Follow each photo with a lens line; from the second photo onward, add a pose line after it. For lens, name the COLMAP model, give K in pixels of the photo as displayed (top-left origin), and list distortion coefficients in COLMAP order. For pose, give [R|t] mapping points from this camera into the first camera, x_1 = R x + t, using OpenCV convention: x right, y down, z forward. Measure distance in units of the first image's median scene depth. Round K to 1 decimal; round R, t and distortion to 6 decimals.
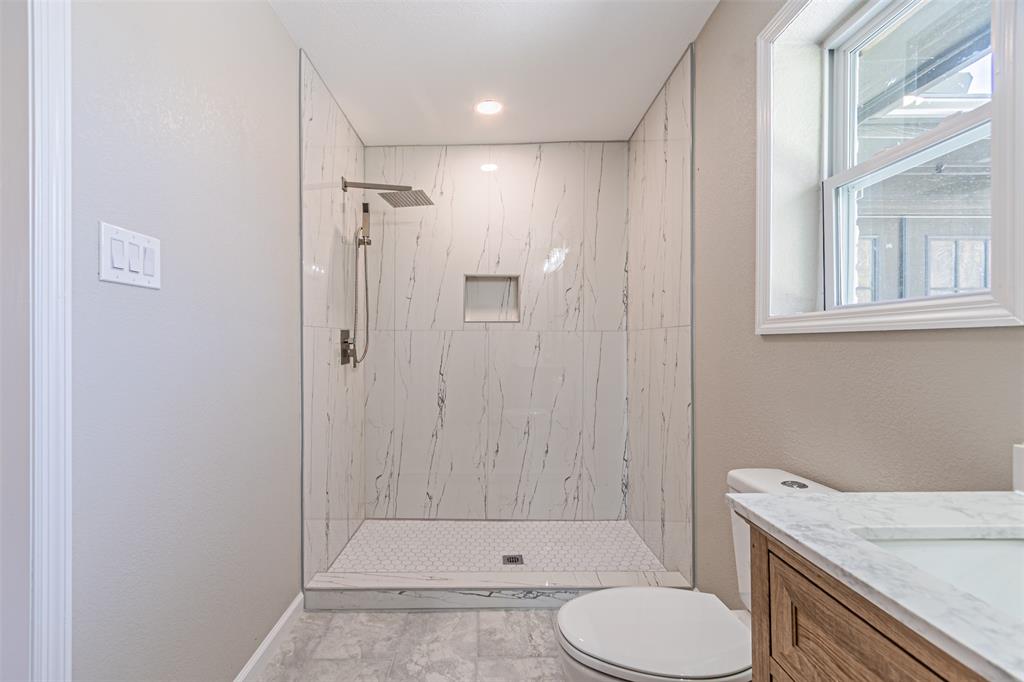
lens RADIAL K [[445.7, 0, 509.7], [0, 445.7, 340.8], [0, 0, 1]] dist [0.009287, -0.002470]
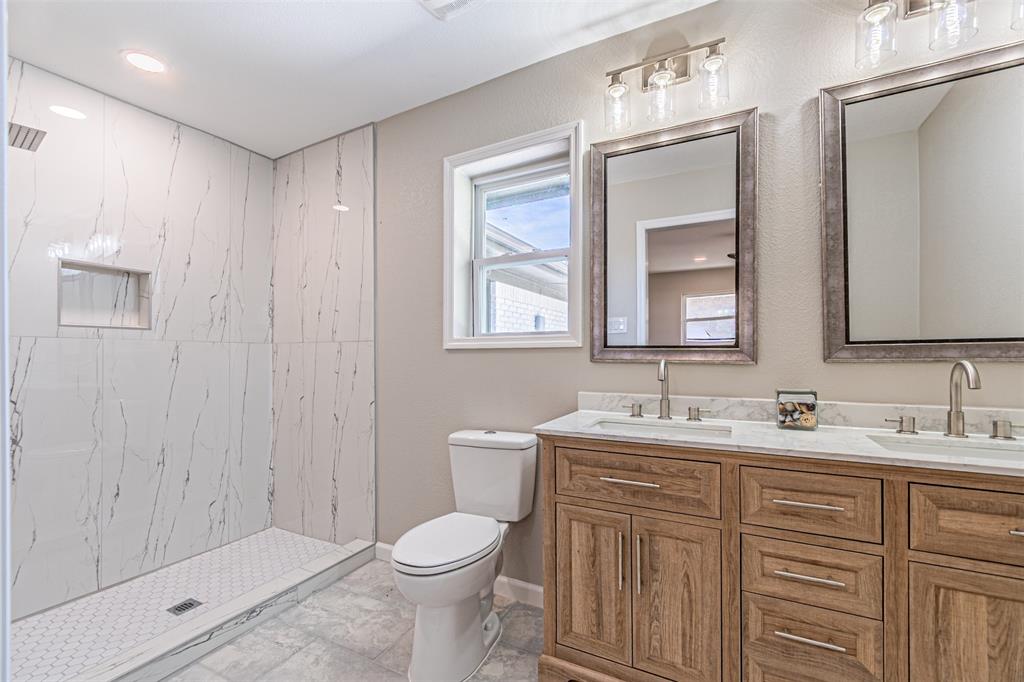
lens RADIAL K [[445.7, 0, 495.2], [0, 445.7, 353.6], [0, 0, 1]] dist [0.009287, -0.002470]
pose [[0.483202, 0.002548, 0.875505, -0.397319], [-0.000873, 0.999997, -0.002428, 0.003647], [-0.875509, 0.000409, 0.483202, 0.050890]]
